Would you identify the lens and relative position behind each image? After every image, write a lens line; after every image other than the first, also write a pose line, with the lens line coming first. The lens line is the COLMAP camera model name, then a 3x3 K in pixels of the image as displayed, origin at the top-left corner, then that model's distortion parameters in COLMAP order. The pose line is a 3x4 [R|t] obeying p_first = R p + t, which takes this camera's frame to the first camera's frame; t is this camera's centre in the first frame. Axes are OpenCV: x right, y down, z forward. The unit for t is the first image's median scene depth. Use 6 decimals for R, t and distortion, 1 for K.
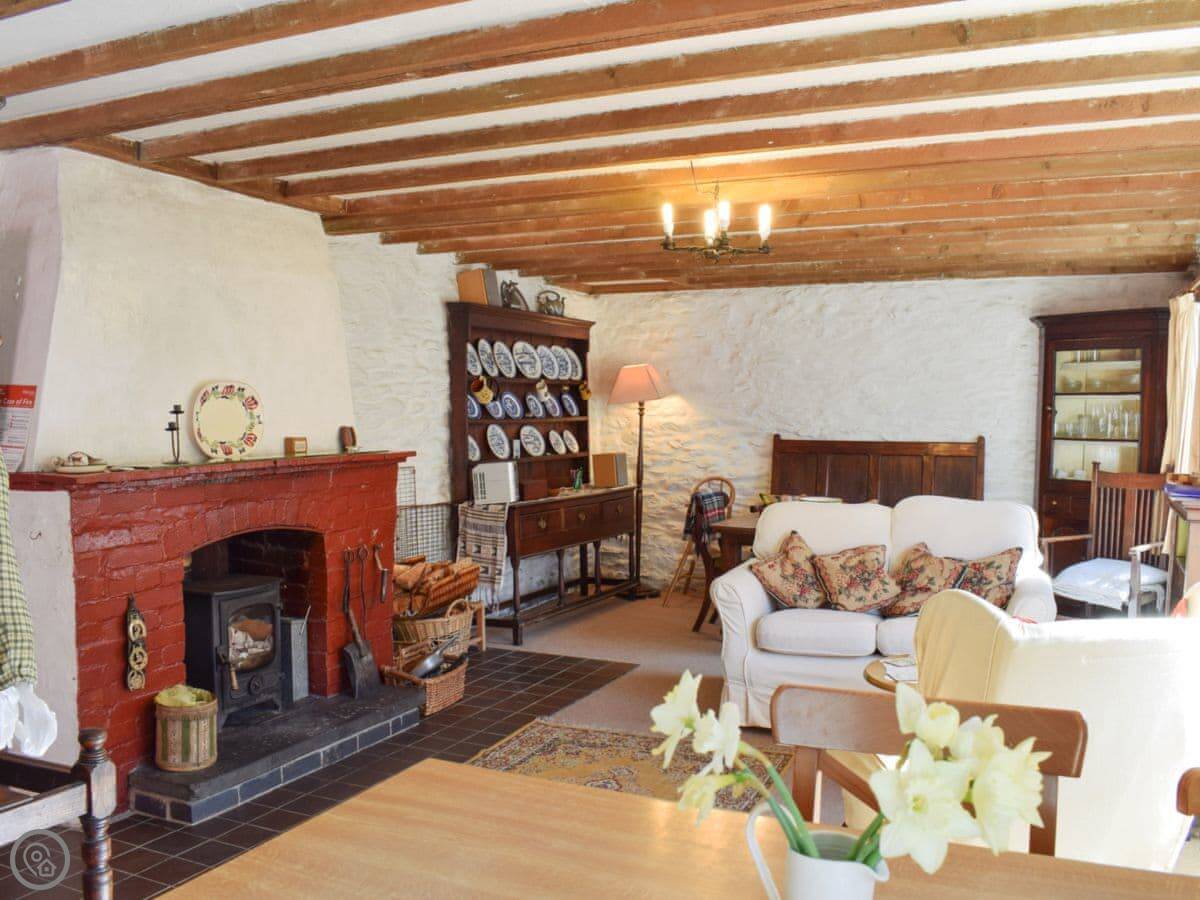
lens RADIAL K [[1022.4, 0, 600.0], [0, 1022.4, 450.0], [0, 0, 1]] dist [-0.003310, -0.000787]
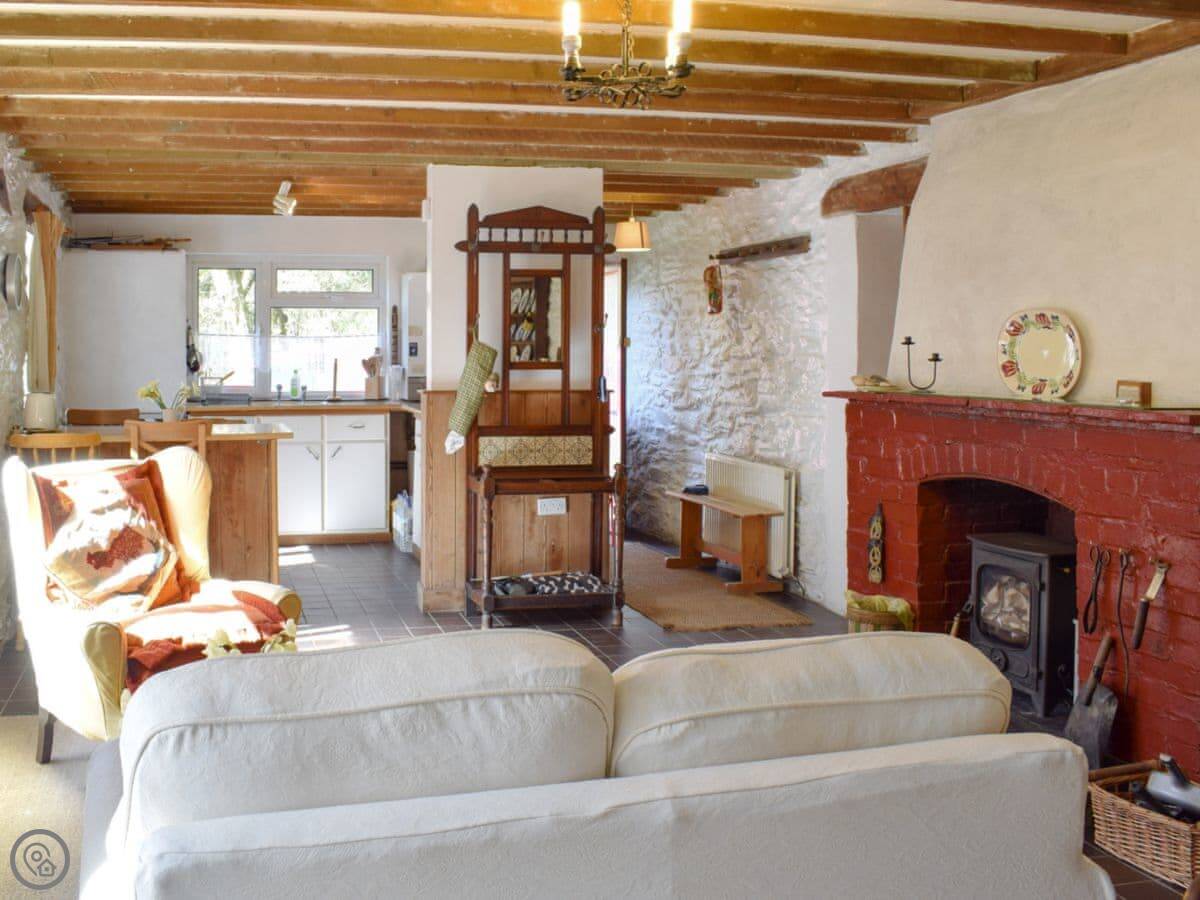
lens RADIAL K [[1642.1, 0, 600.0], [0, 1642.1, 450.0], [0, 0, 1]] dist [-0.169539, -0.008108]
pose [[-0.771655, 0.034927, -0.635082, 0.787068], [-0.032950, 0.994955, 0.094754, -0.065762], [0.635188, 0.094044, -0.766611, 1.815102]]
